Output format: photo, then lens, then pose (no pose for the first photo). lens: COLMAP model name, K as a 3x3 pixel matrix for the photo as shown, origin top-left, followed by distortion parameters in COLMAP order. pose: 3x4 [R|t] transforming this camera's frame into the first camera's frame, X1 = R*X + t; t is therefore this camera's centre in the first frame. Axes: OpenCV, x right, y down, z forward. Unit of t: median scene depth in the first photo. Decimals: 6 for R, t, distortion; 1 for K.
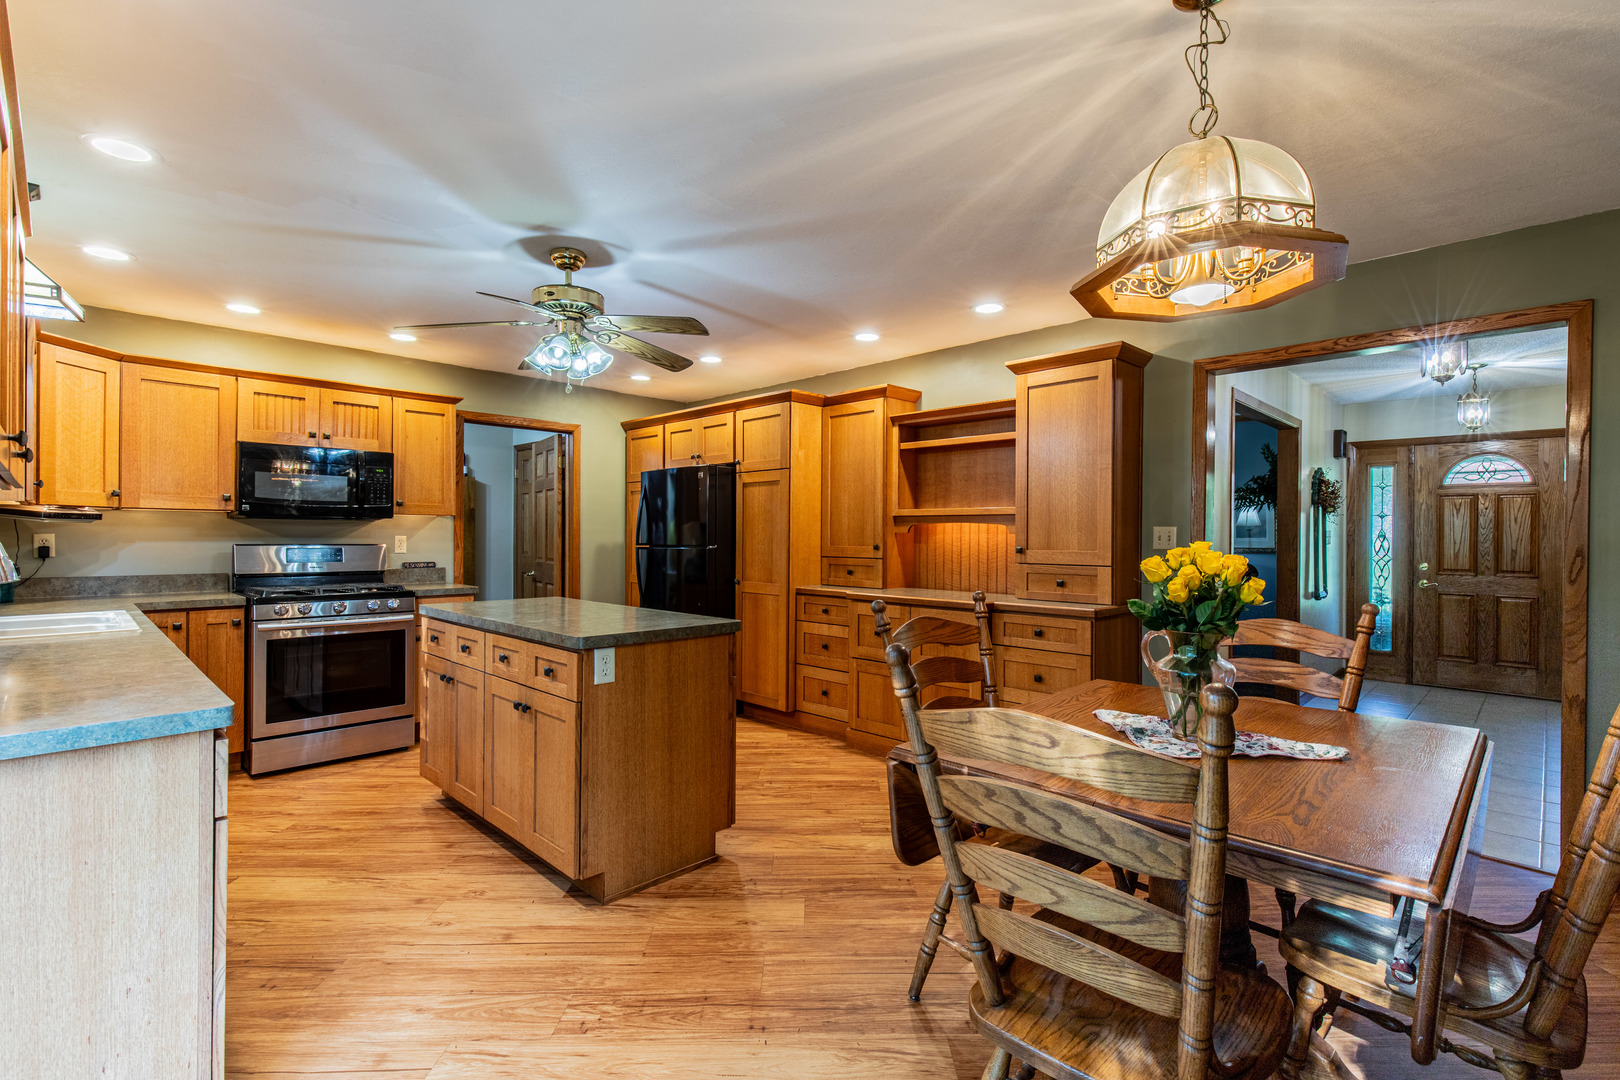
lens RADIAL K [[740.2, 0, 822.0], [0, 740.2, 535.7], [0, 0, 1]] dist [0.007817, -0.000094]
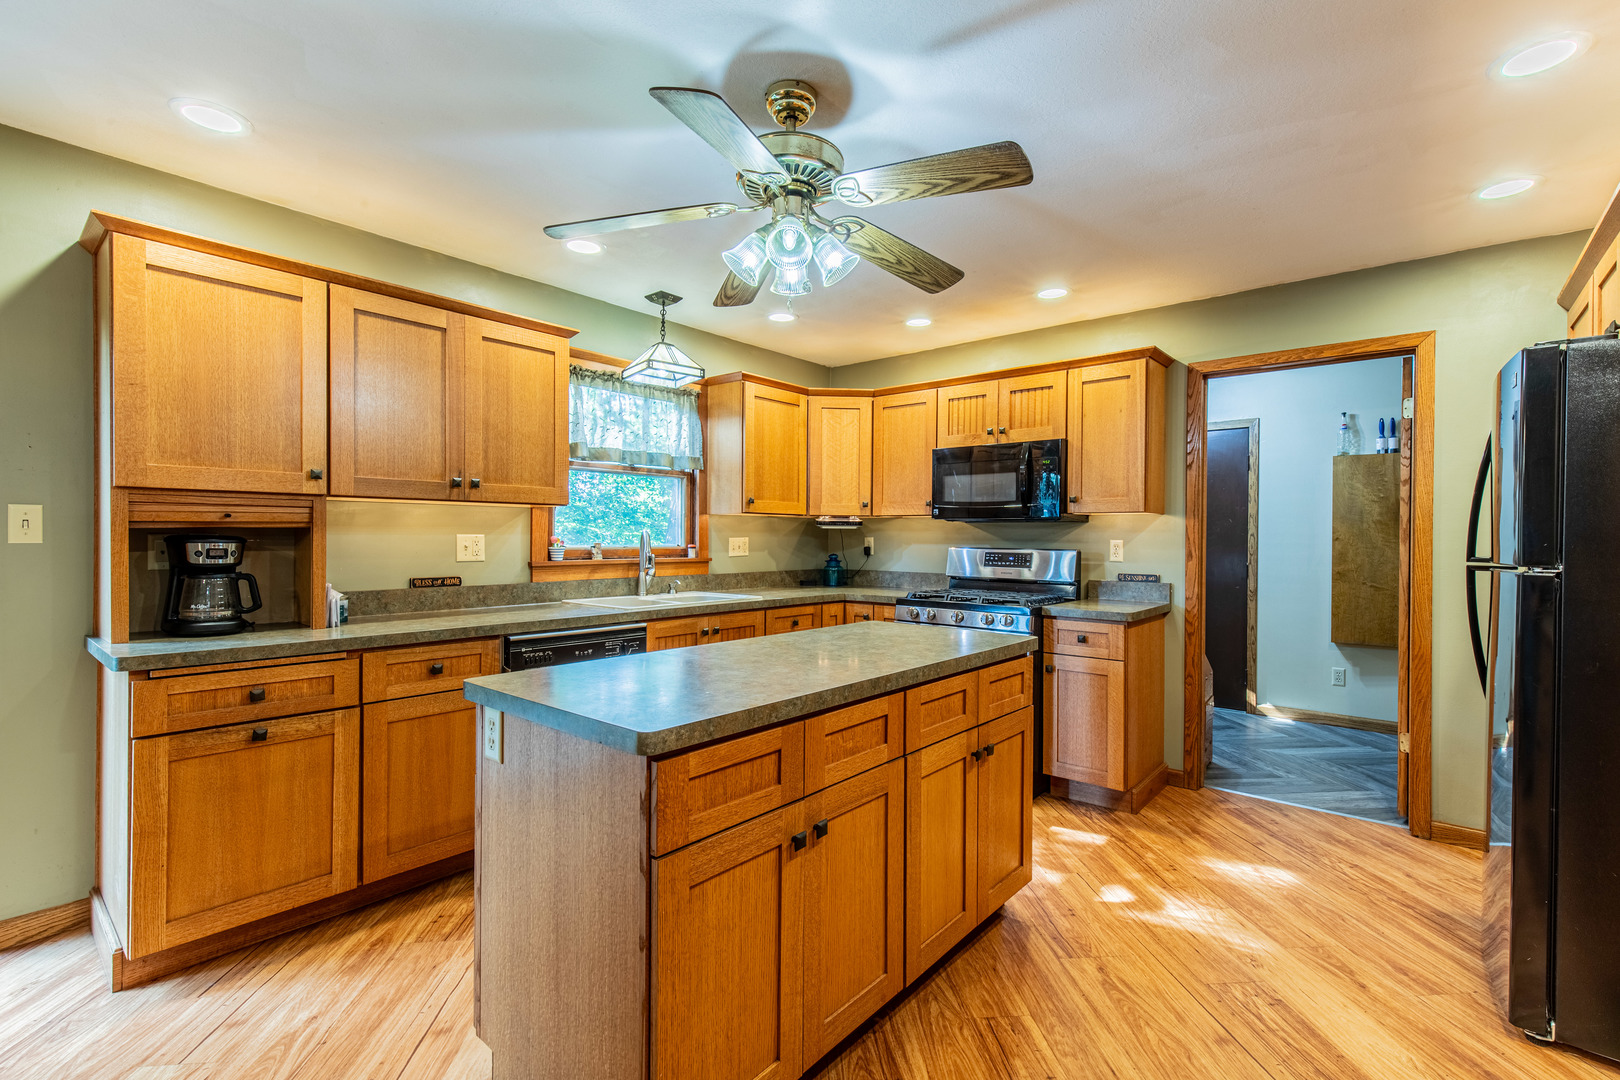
lens RADIAL K [[719.9, 0, 822.5], [0, 719.9, 542.1], [0, 0, 1]] dist [0.004754, 0.000465]
pose [[0.077046, 0.003364, -0.997022, 0.220249], [-0.005405, 0.999981, 0.002956, 0.002511], [0.997013, 0.005161, 0.077063, 0.764768]]
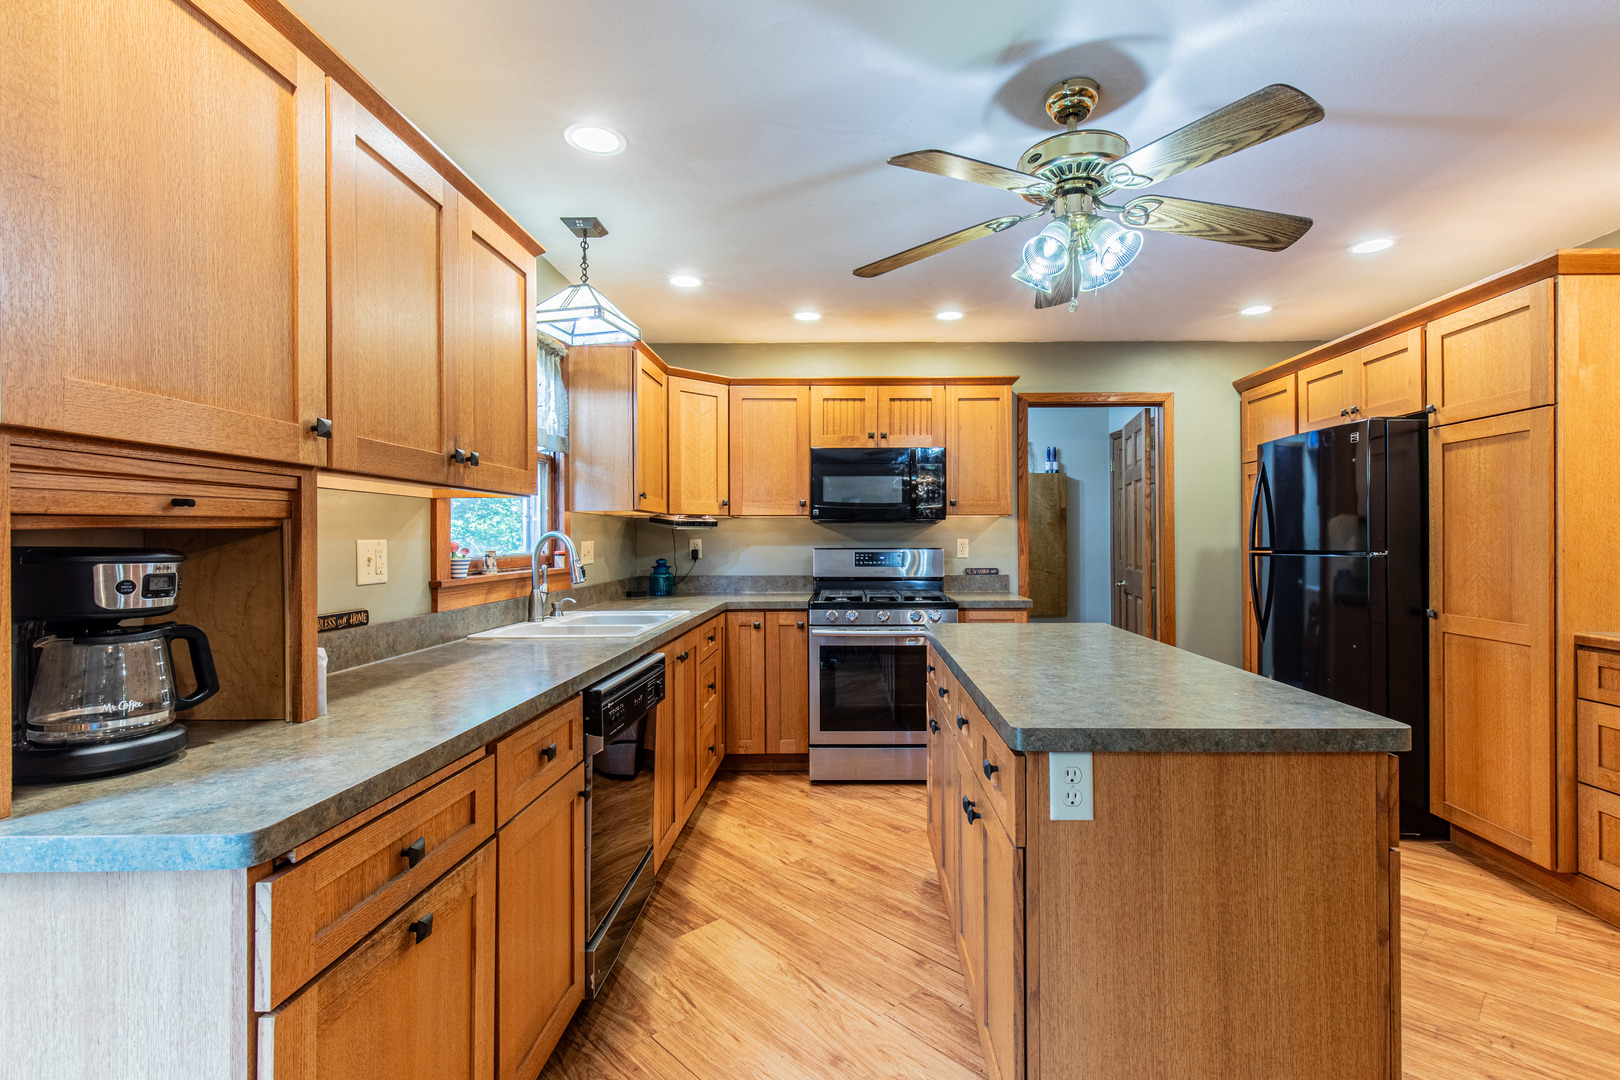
lens RADIAL K [[738.9, 0, 845.3], [0, 738.9, 537.0], [0, 0, 1]] dist [0.004564, -0.000011]
pose [[0.694180, -0.009181, -0.719743, -0.018016], [0.007982, 0.999955, -0.005057, 0.001603], [0.719757, -0.002235, 0.694223, 0.325802]]
